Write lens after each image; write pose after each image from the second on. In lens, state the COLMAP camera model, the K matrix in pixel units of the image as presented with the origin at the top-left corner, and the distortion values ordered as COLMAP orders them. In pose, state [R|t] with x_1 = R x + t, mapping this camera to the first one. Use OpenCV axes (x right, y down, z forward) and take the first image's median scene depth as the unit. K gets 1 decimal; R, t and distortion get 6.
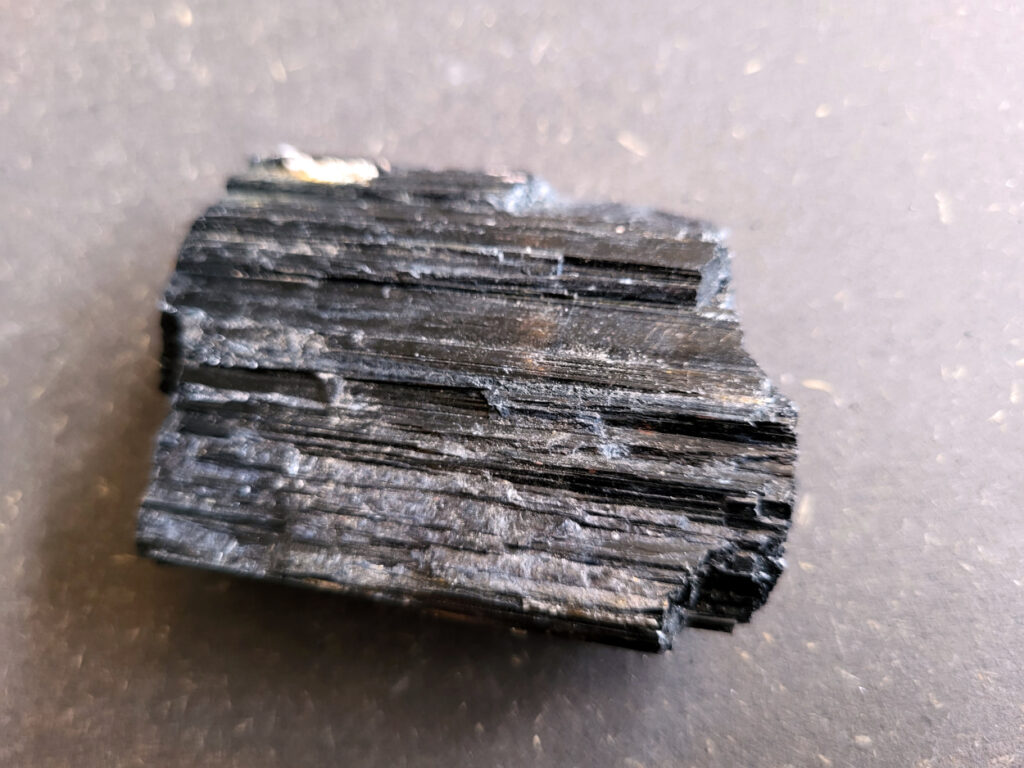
lens RADIAL K [[793.7, 0, 512.0], [0, 793.7, 384.0], [0, 0, 1]] dist [-0.073325, 0.002610]
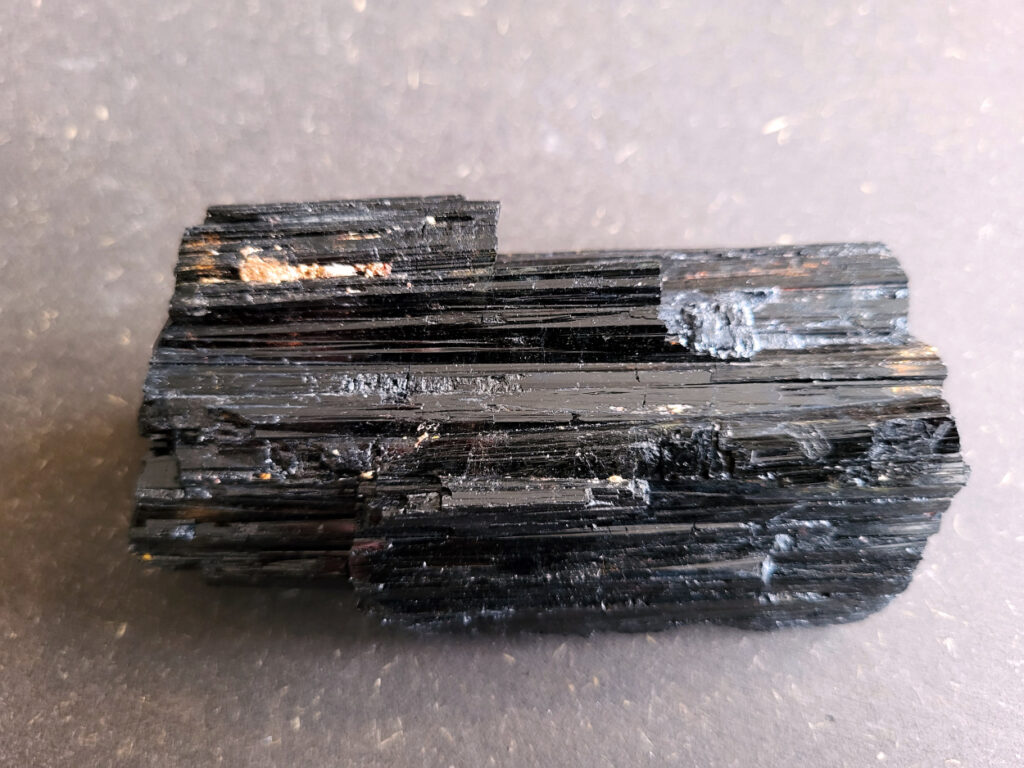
lens RADIAL K [[793.7, 0, 512.0], [0, 793.7, 384.0], [0, 0, 1]] dist [-0.073325, 0.002610]
pose [[0.913245, 0.407292, -0.009886, 0.033283], [-0.406856, 0.910464, -0.074320, 0.043744], [-0.021269, 0.071894, 0.997185, -0.147871]]
